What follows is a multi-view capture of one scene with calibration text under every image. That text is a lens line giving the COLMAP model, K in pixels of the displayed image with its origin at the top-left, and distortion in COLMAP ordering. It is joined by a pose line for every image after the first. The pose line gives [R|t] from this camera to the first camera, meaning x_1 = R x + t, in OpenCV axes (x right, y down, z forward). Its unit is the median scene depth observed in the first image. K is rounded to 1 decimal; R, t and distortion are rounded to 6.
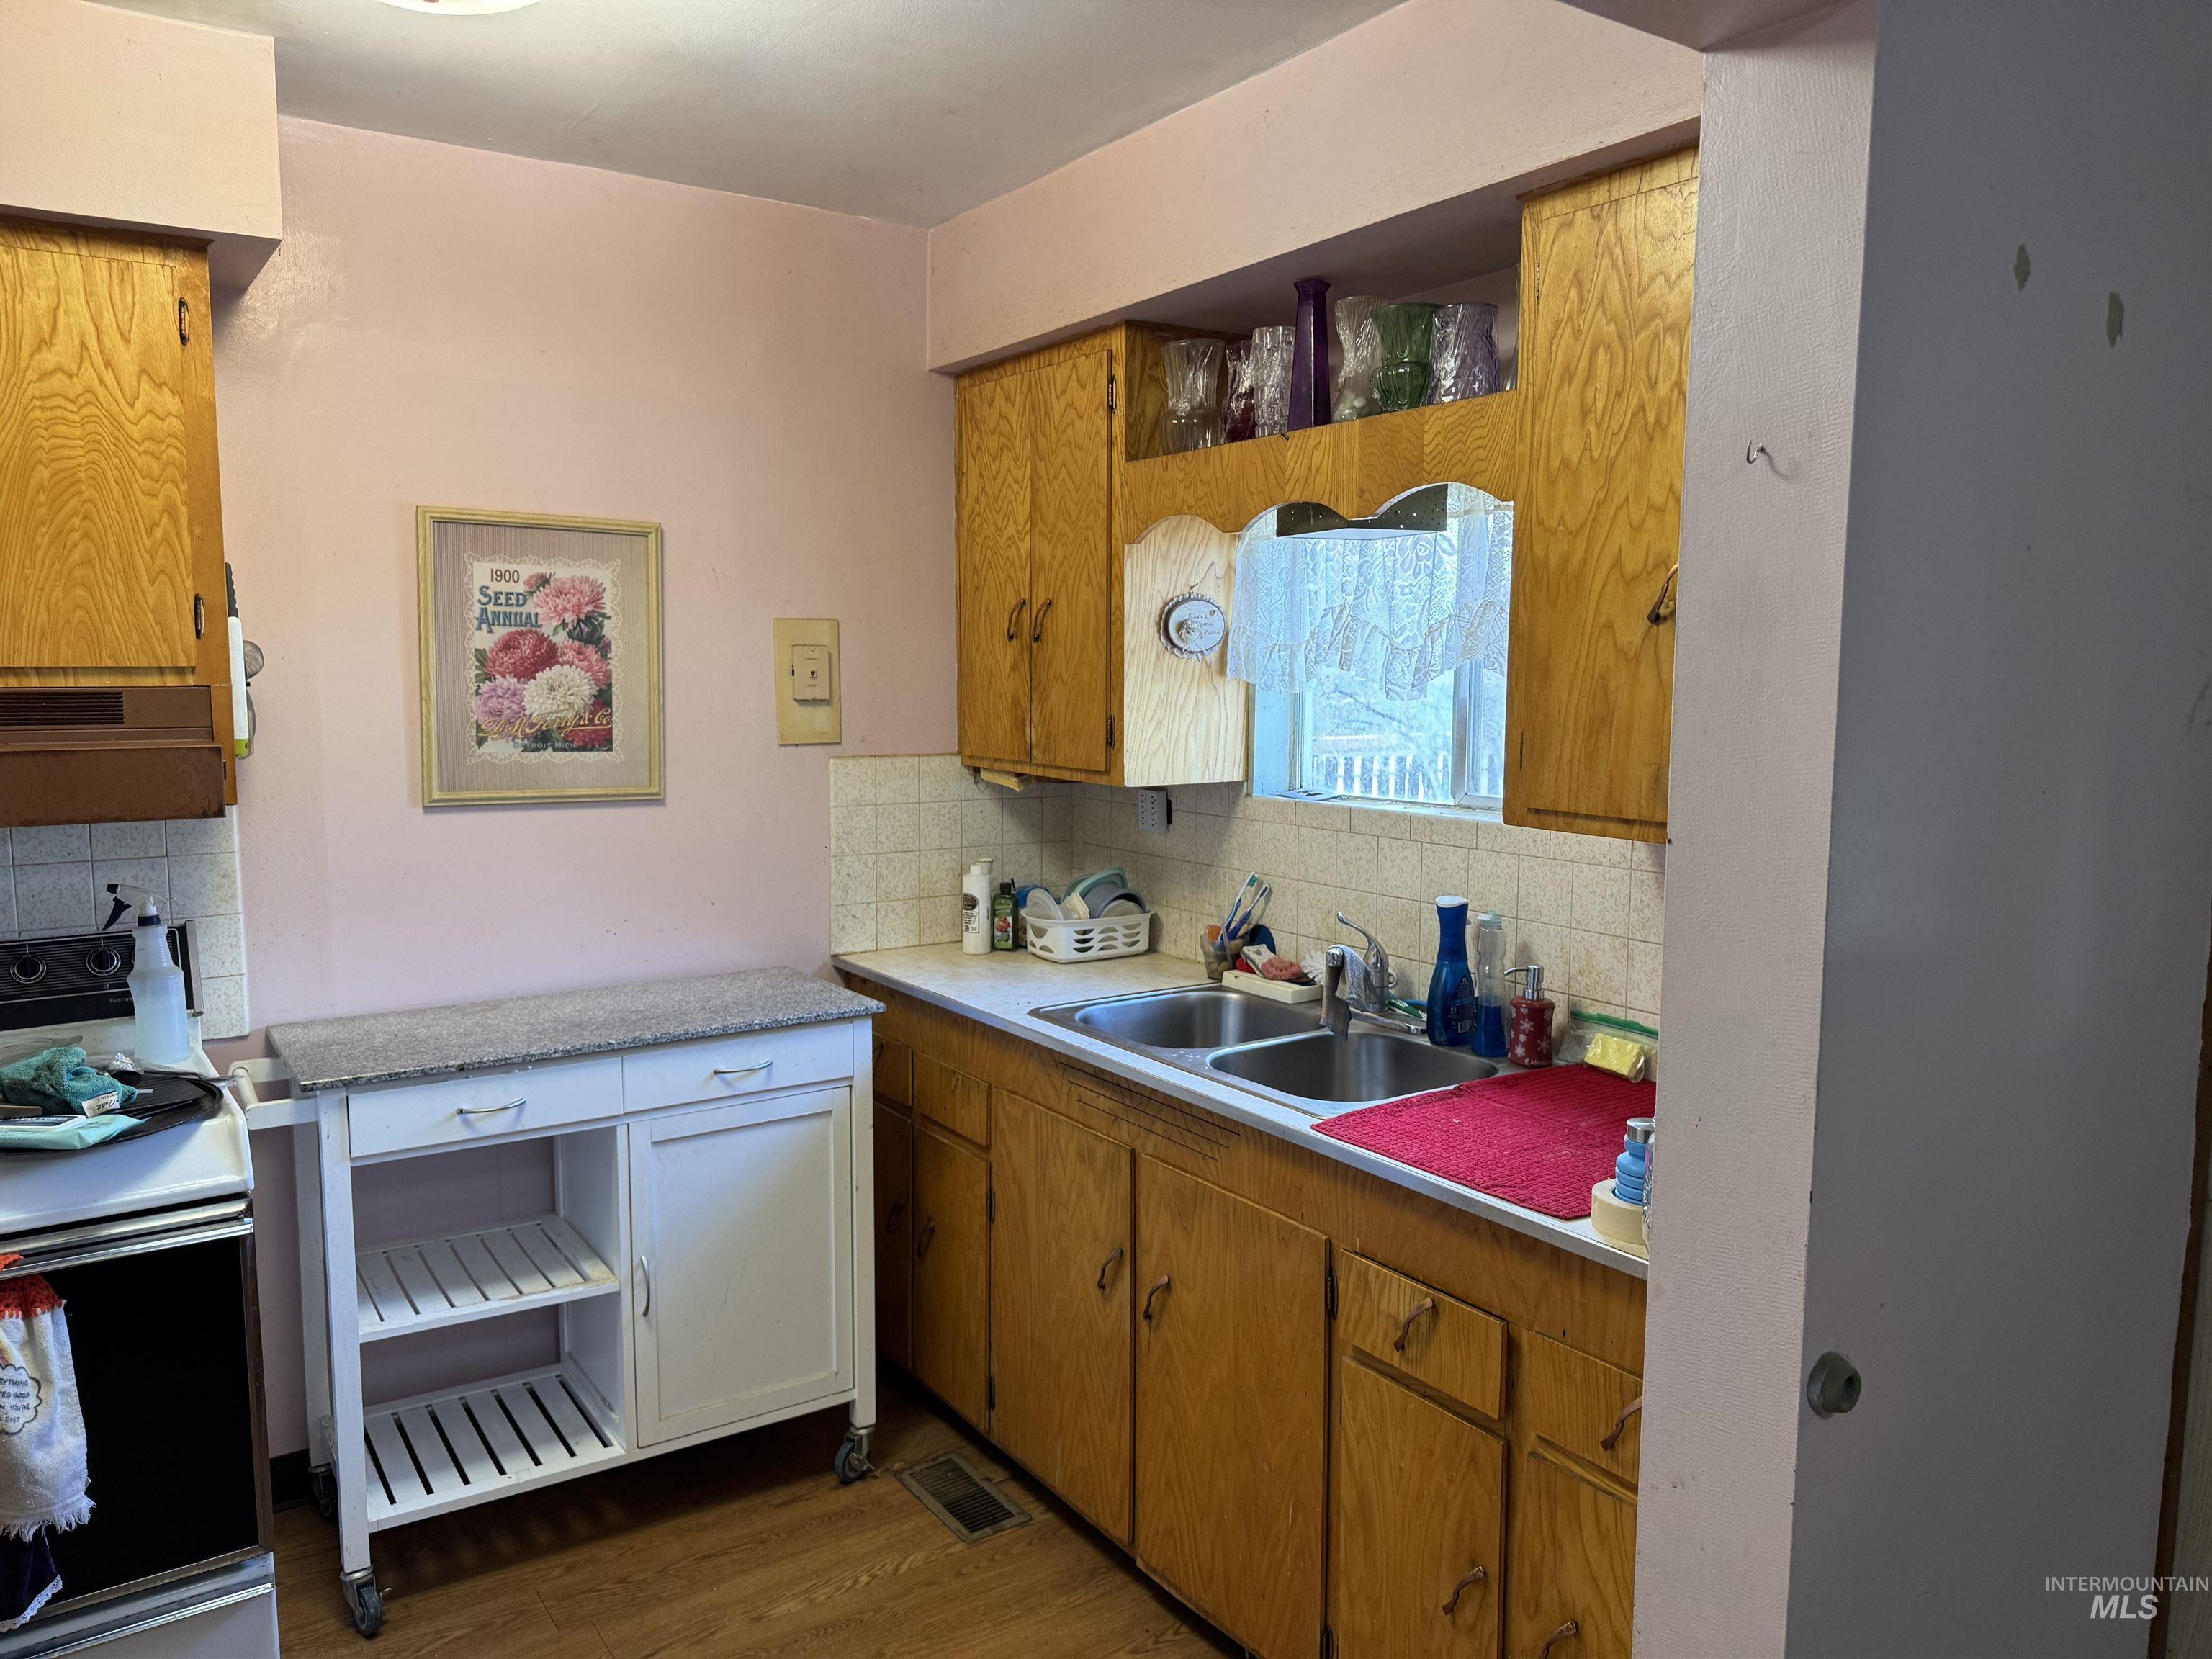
lens RADIAL K [[1575.8, 0, 1112.8], [0, 1575.8, 802.8], [0, 0, 1]] dist [-0.002811, -0.007245]
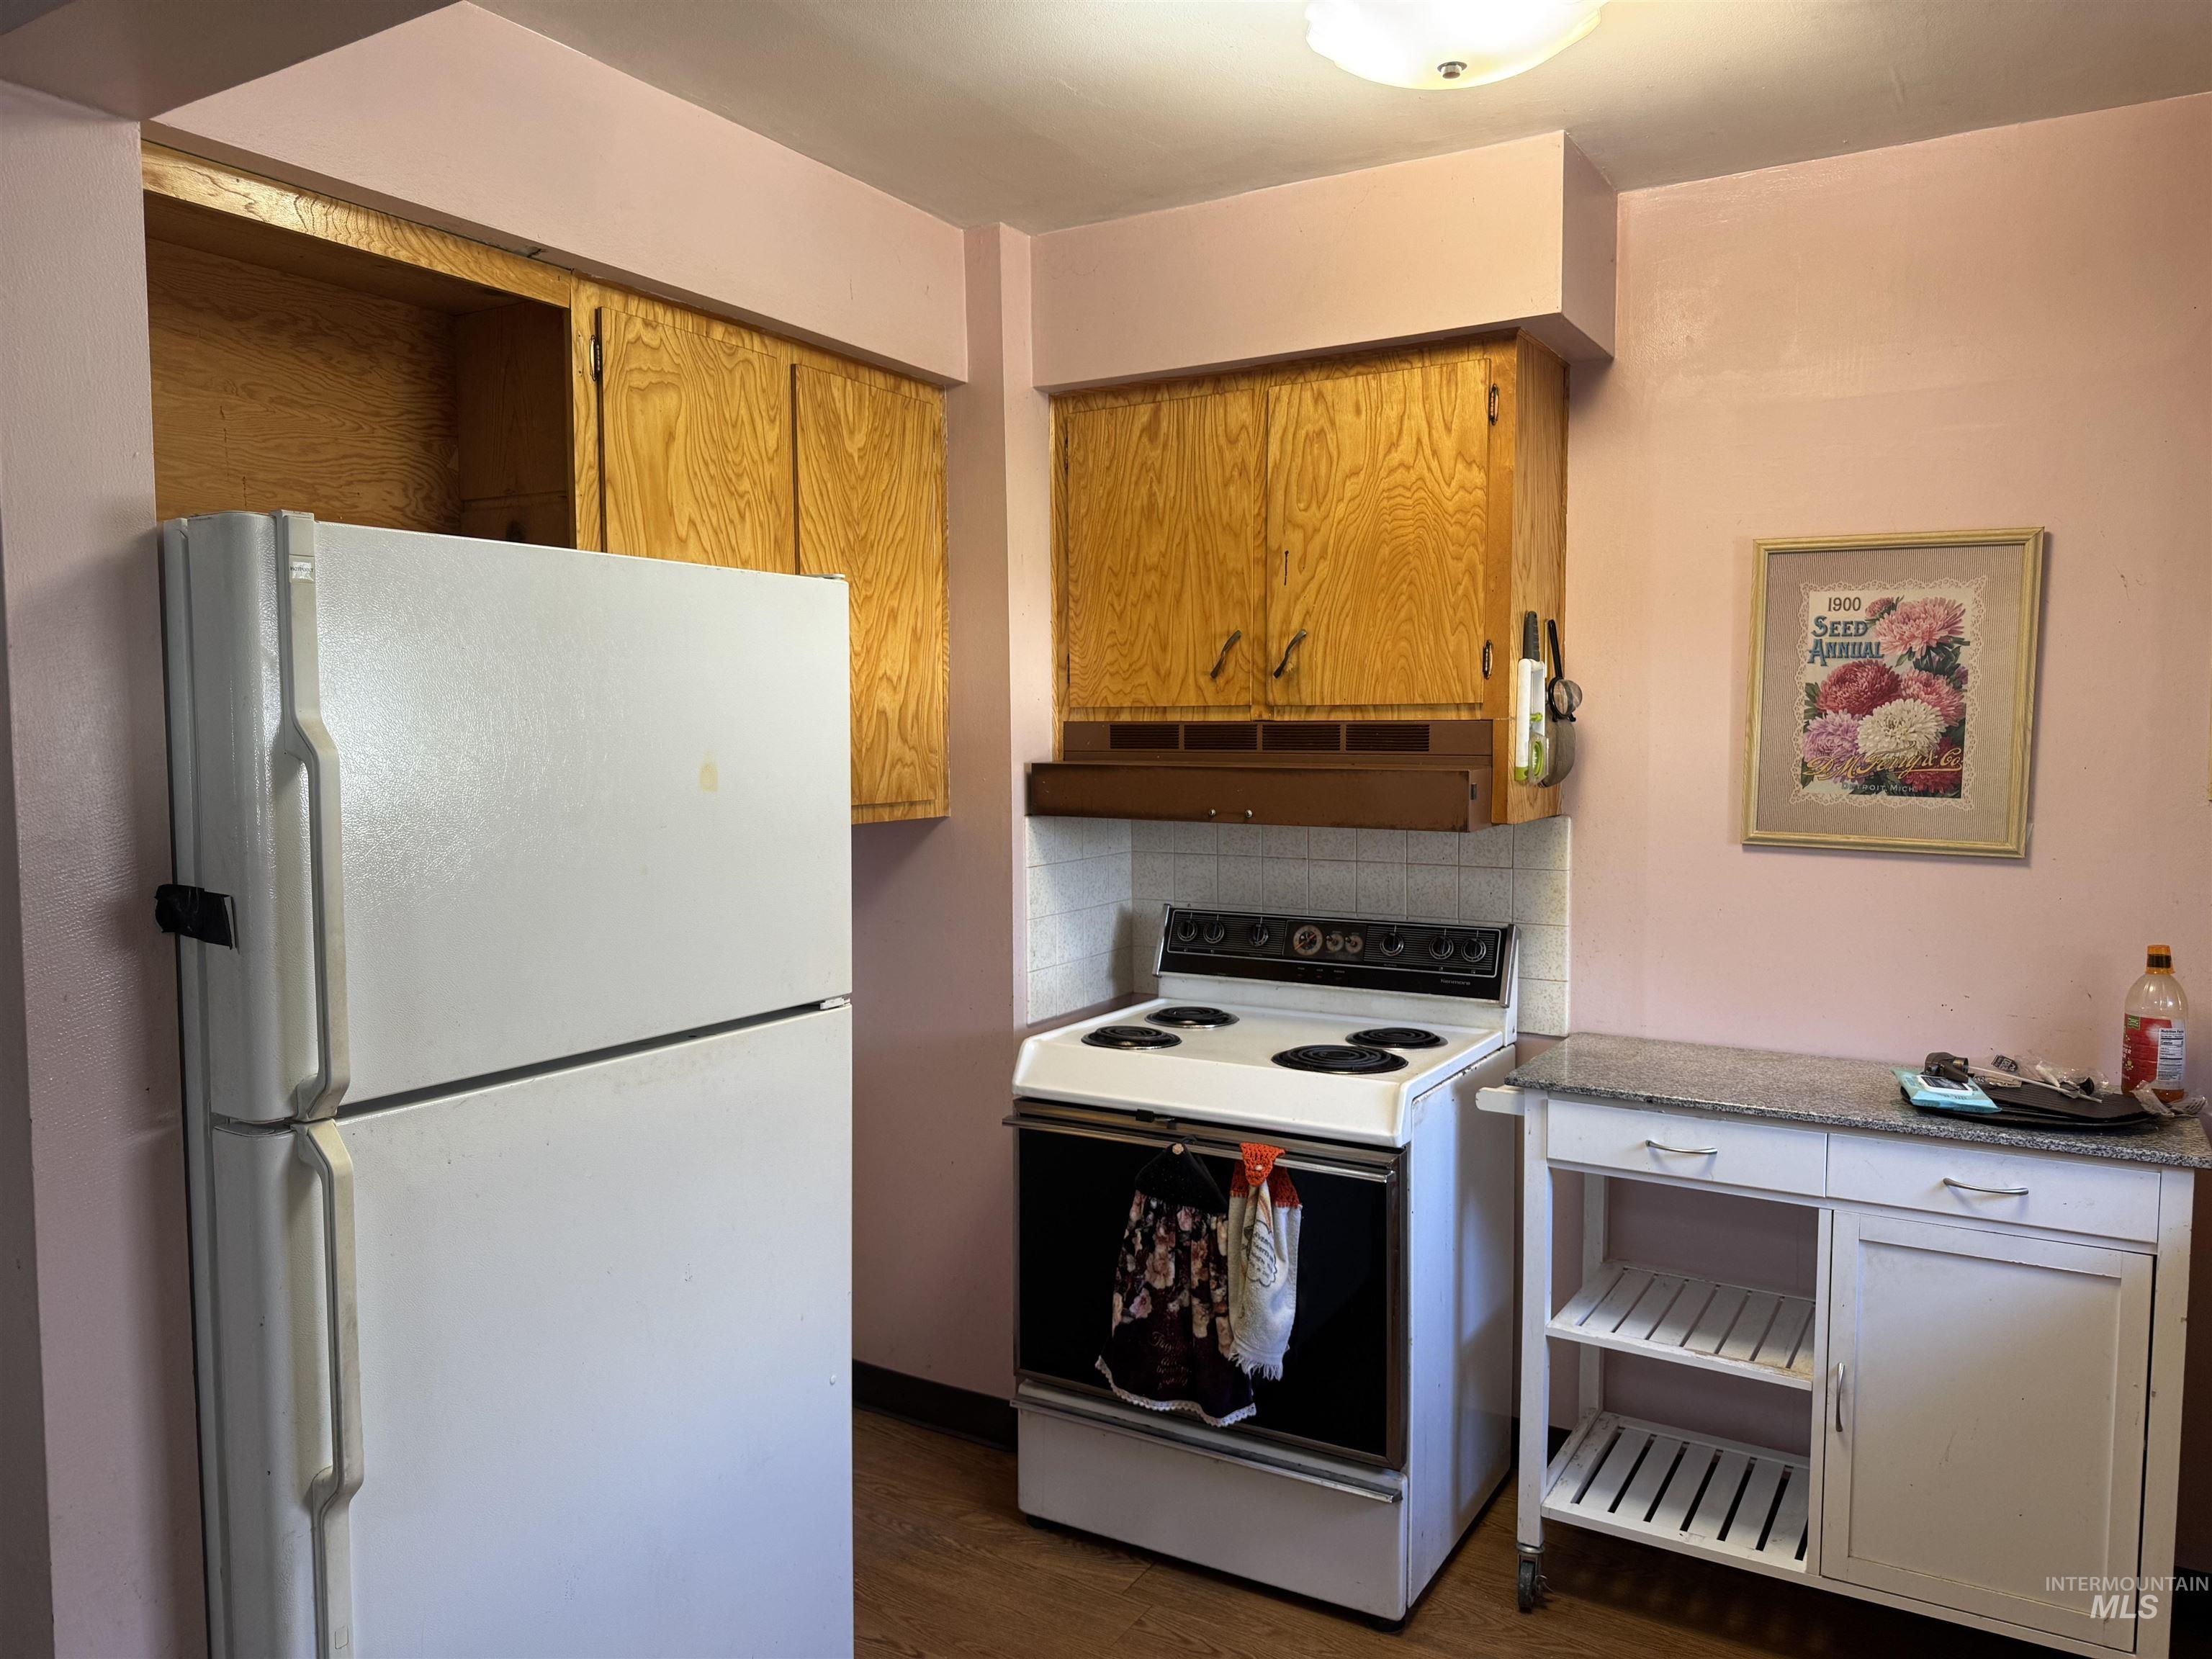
lens RADIAL K [[1551.6, 0, 1098.9], [0, 1551.6, 832.6], [0, 0, 1]] dist [0.110782, -0.179146]
pose [[0.412881, 0.060623, -0.908765, 0.312678], [-0.076844, 0.996543, 0.031566, -0.005207], [0.907537, 0.056800, 0.416112, 0.236483]]
